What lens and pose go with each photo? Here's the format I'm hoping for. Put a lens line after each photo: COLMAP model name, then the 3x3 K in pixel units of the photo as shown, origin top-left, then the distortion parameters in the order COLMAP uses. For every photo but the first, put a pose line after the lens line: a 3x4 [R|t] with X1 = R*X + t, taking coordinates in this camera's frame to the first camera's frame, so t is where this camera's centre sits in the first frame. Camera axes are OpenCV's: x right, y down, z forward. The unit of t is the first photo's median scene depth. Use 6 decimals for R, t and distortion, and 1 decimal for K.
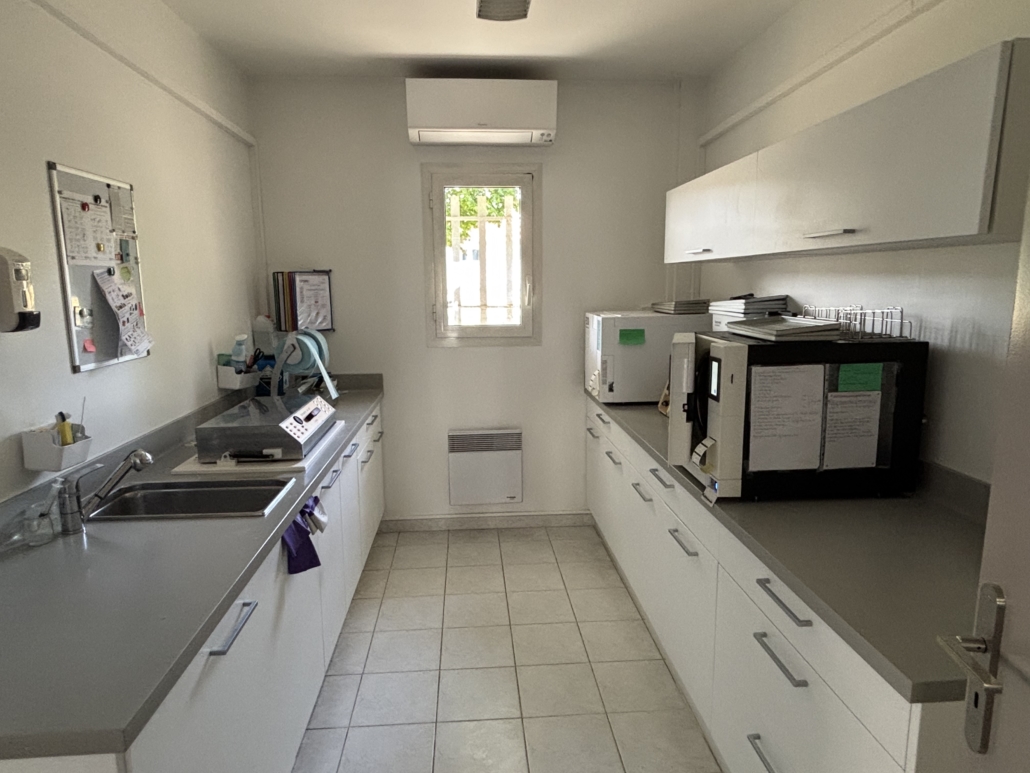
lens RADIAL K [[644.8, 0, 512.8], [0, 644.8, 388.5], [0, 0, 1]] dist [-0.003617, -0.025310]
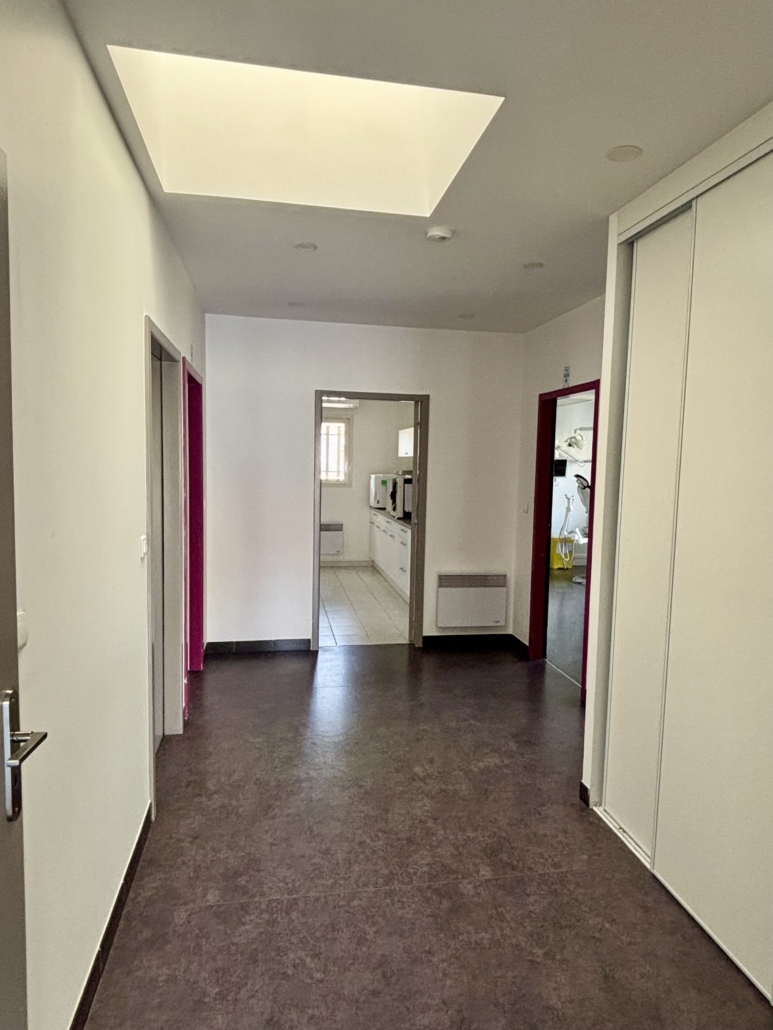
lens RADIAL K [[644.8, 0, 387.1], [0, 644.8, 518.3], [0, 0, 1]] dist [-0.003617, -0.025310]
pose [[0.994252, 0.019523, 0.105271, -0.083576], [-0.011671, 0.997139, -0.074690, 0.246453], [-0.106428, 0.073032, 0.991635, -1.524074]]
